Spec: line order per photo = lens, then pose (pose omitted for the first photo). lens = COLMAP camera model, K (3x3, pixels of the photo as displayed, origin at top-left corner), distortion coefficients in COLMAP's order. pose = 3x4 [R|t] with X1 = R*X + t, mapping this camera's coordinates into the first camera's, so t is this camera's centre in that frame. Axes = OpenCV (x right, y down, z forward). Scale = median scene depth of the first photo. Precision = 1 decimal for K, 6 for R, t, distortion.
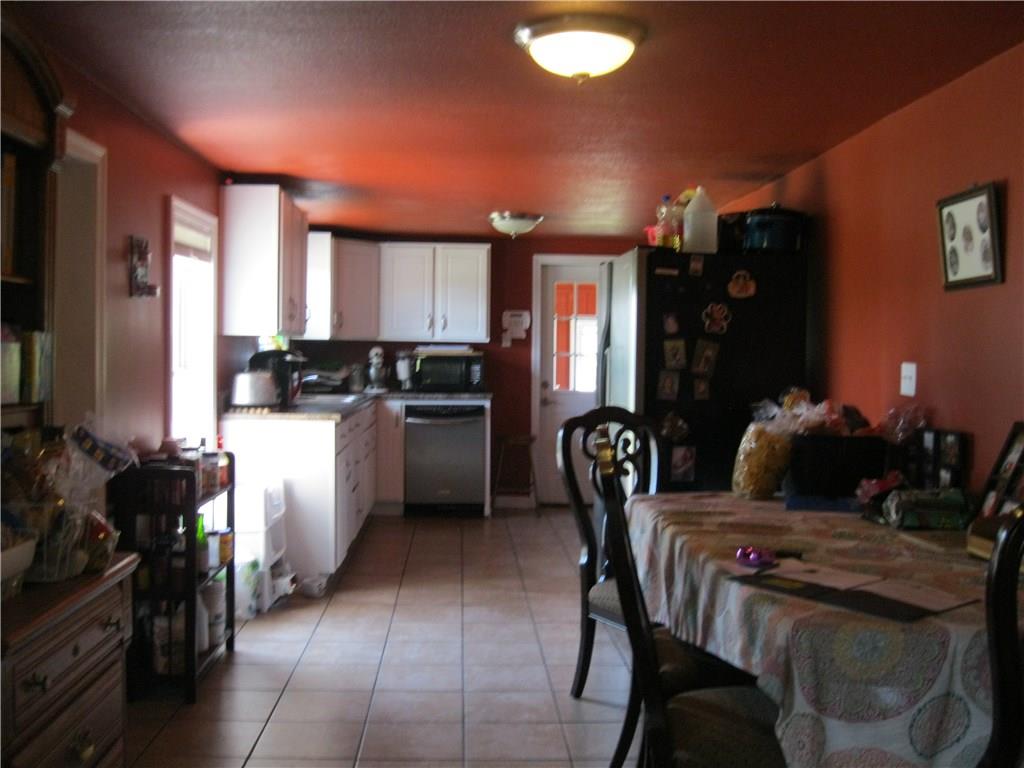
lens RADIAL K [[1064.7, 0, 512.0], [0, 1064.7, 384.0], [0, 0, 1]] dist [-0.121288, 0.055391]
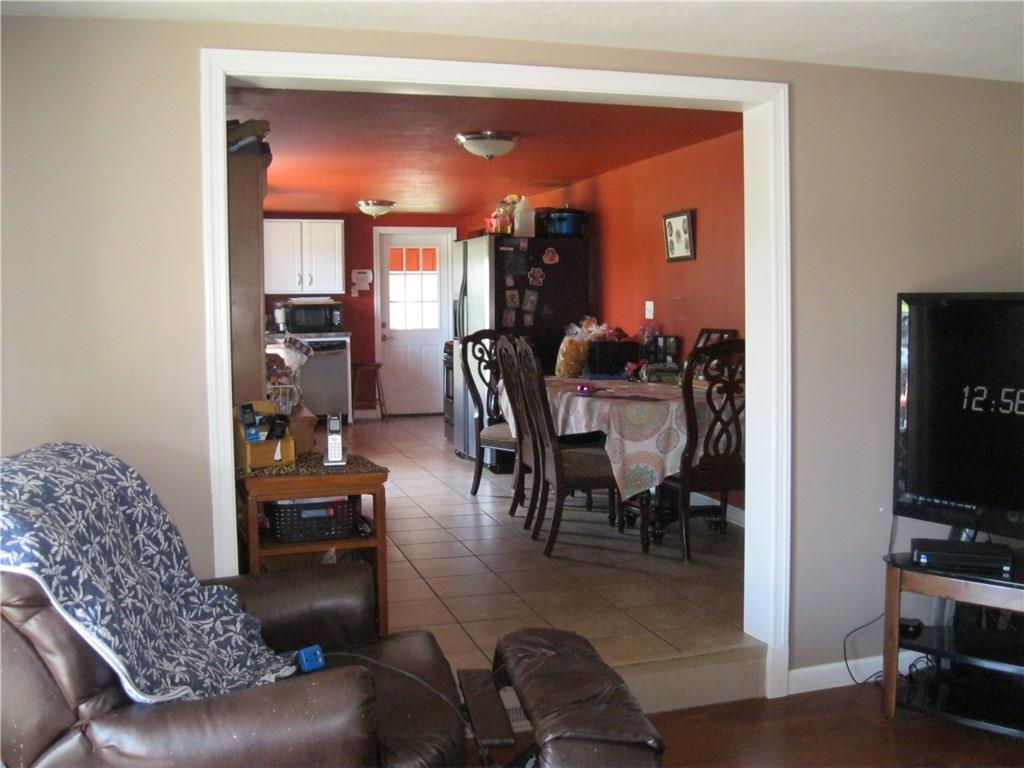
lens RADIAL K [[1064.7, 0, 512.0], [0, 1064.7, 384.0], [0, 0, 1]] dist [-0.121288, 0.055391]
pose [[0.971241, -0.036499, 0.235285, -0.241395], [0.025027, 0.998356, 0.051561, 0.018679], [-0.236780, -0.044190, 0.970558, -0.611446]]
